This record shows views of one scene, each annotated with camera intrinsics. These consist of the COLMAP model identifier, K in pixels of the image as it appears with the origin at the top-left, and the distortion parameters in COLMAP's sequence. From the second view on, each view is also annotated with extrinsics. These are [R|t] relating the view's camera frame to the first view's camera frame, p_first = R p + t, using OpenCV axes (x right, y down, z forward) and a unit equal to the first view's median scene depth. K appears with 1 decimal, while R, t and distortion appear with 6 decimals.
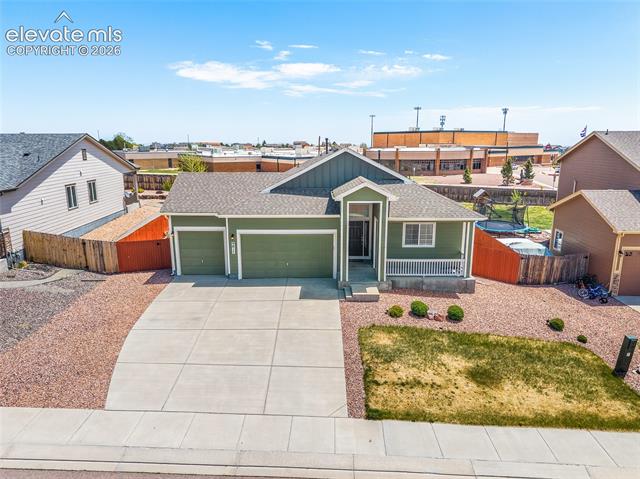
lens RADIAL K [[440.4, 0, 320.0], [0, 440.4, 239.5], [0, 0, 1]] dist [0.007318, -0.003103]
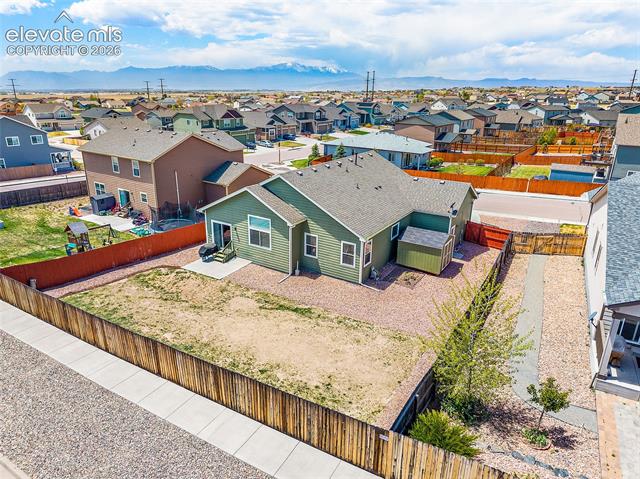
lens RADIAL K [[429.4, 0, 320.0], [0, 429.4, 239.5], [0, 0, 1]] dist [0.002510, -0.000879]
pose [[-0.853822, -0.182207, 0.487636, -0.698880], [0.103827, 0.858316, 0.502507, -0.830270], [-0.510106, 0.479681, -0.713931, 2.637237]]
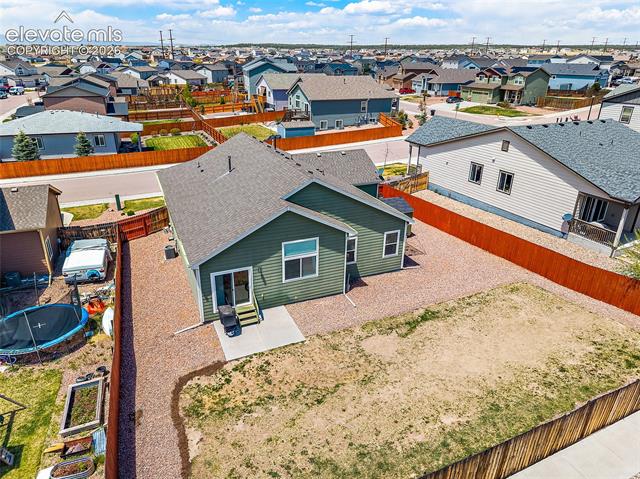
lens RADIAL K [[429.4, 0, 320.0], [0, 429.4, 239.5], [0, 0, 1]] dist [0.002510, -0.000879]
pose [[-0.910944, 0.151878, -0.383554, 0.452411], [-0.104839, 0.814005, 0.571319, -0.810463], [0.398985, 0.560651, -0.725590, 2.483350]]
